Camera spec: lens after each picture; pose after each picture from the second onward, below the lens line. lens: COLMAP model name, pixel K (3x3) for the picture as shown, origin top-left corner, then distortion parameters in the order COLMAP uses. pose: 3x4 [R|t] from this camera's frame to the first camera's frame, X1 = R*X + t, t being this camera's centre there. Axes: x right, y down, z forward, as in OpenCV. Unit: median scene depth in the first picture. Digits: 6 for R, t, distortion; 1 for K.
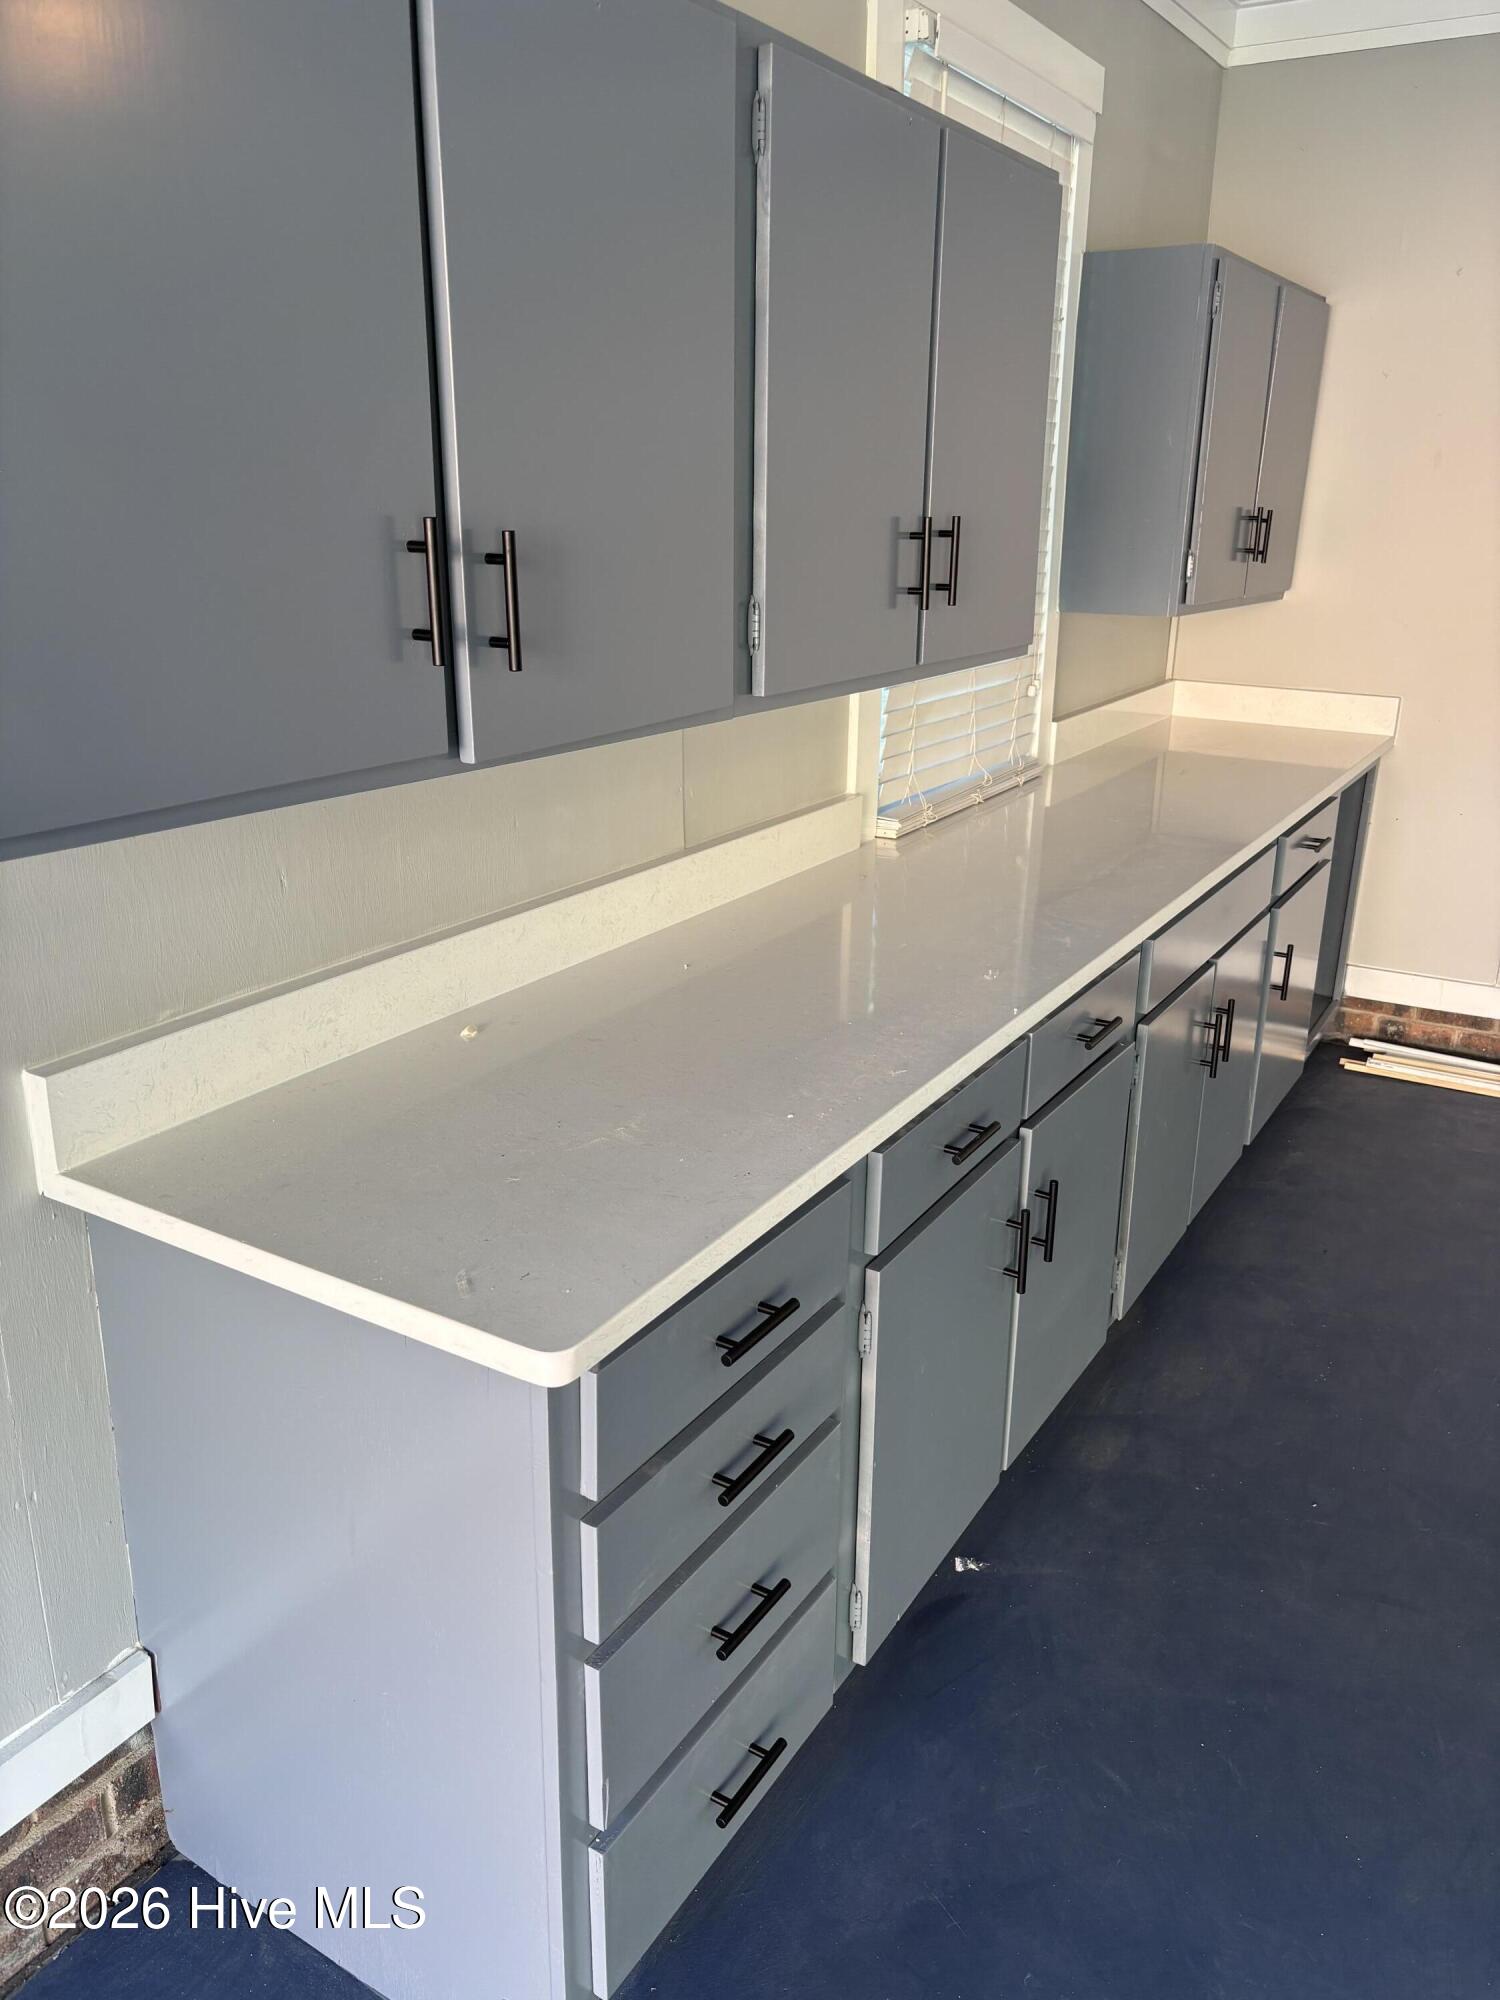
lens RADIAL K [[1526.9, 0, 750.0], [0, 1526.9, 1000.0], [0, 0, 1]] dist [0.034907, -0.002987]
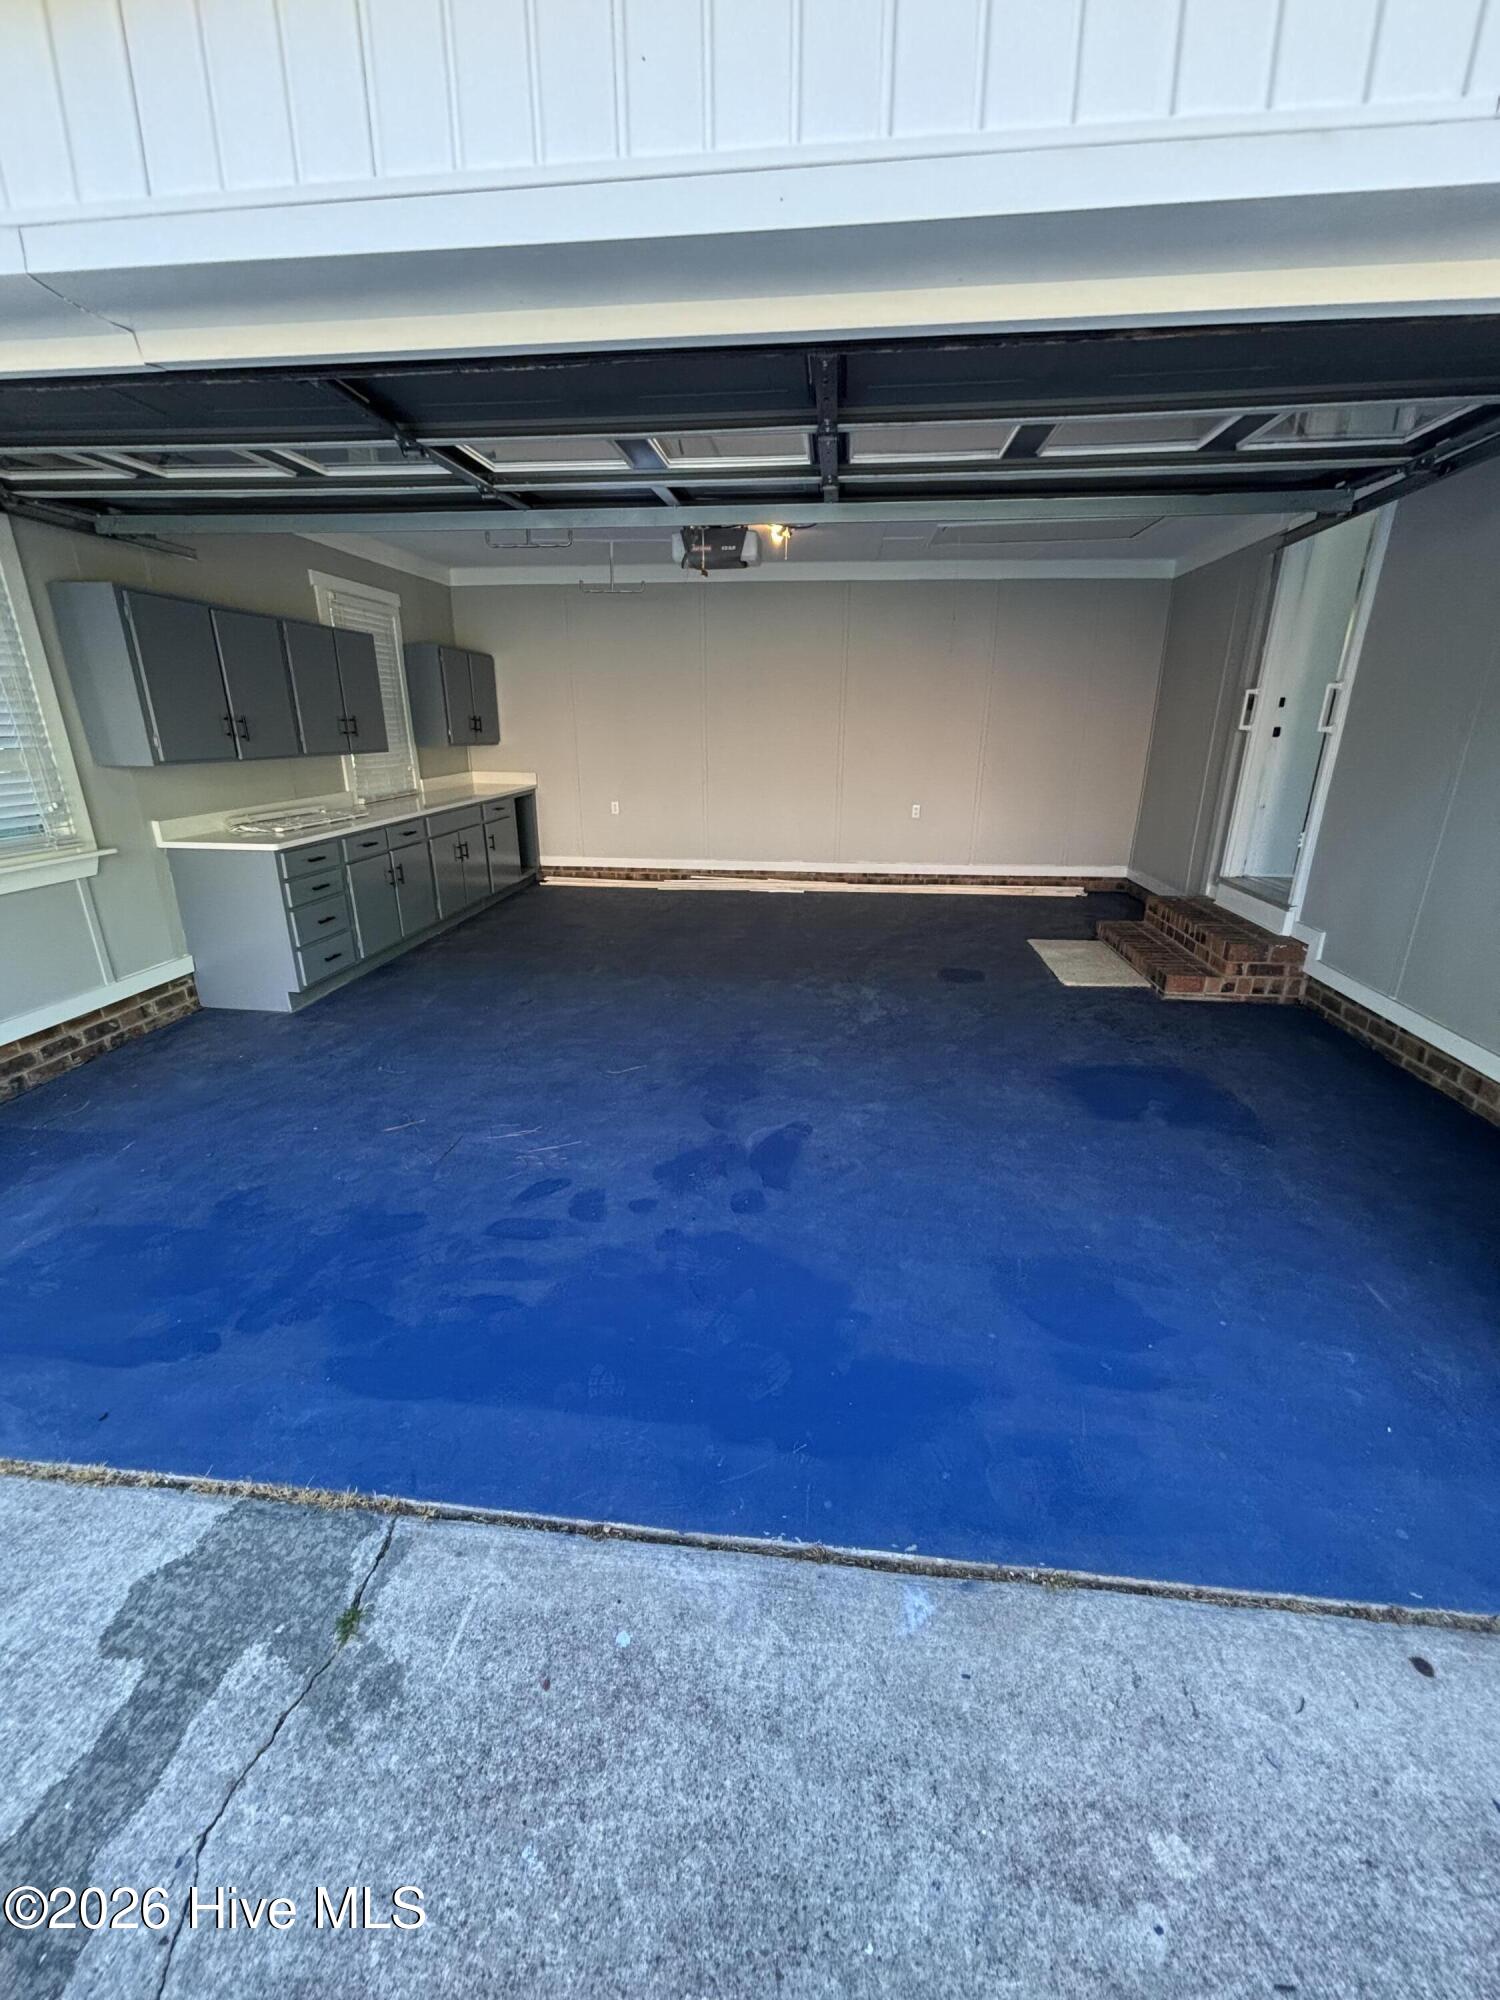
lens RADIAL K [[810.6, 0, 750.0], [0, 810.6, 1000.0], [0, 0, 1]] dist [0.009736, 0.000093]
pose [[0.908071, -0.141864, 0.394058, 0.112475], [0.135363, 0.989800, 0.044404, 0.457656], [-0.396338, 0.013019, 0.918012, -1.339625]]
